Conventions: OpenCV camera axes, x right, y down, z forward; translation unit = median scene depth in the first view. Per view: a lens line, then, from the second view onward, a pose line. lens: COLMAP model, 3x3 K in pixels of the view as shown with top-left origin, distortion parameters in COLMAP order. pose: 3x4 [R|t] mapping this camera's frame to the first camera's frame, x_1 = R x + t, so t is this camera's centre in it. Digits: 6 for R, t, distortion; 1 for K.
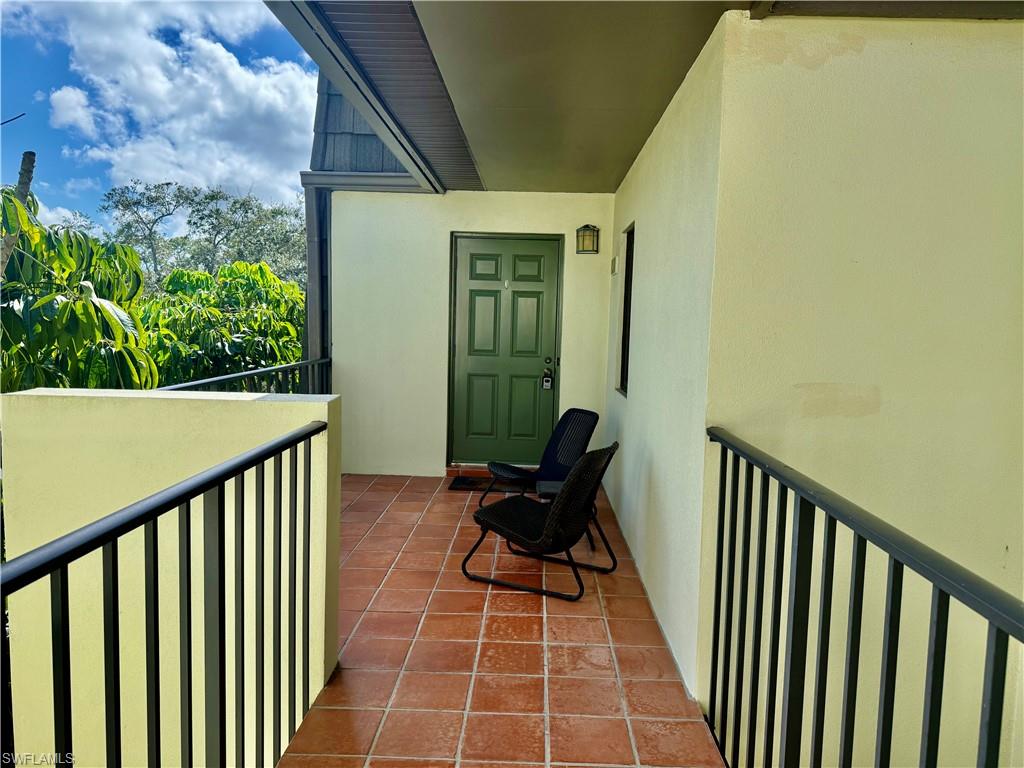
lens RADIAL K [[698.3, 0, 513.3], [0, 698.3, 380.2], [0, 0, 1]] dist [0.001898, -0.010851]
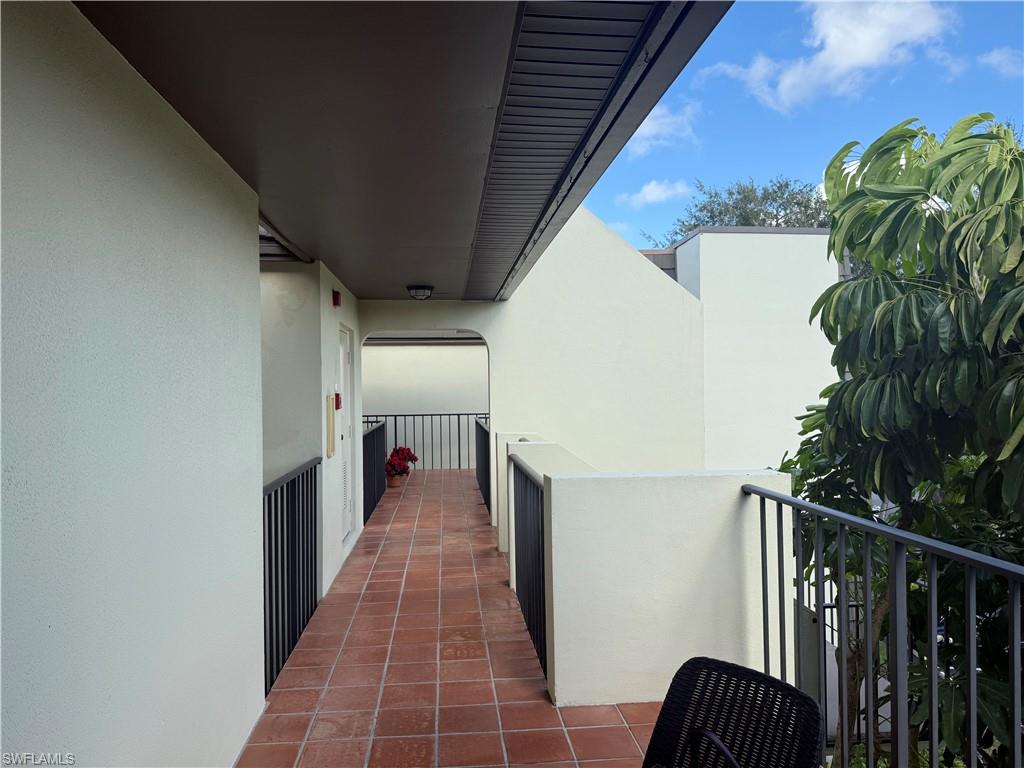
lens RADIAL K [[698.3, 0, 512.5], [0, 698.3, 383.2], [0, 0, 1]] dist [0.001898, -0.010851]
pose [[-0.990795, -0.009056, -0.135069, -0.016391], [-0.020811, 0.996088, 0.085879, -0.243447], [0.133763, 0.087900, -0.987108, 2.142560]]
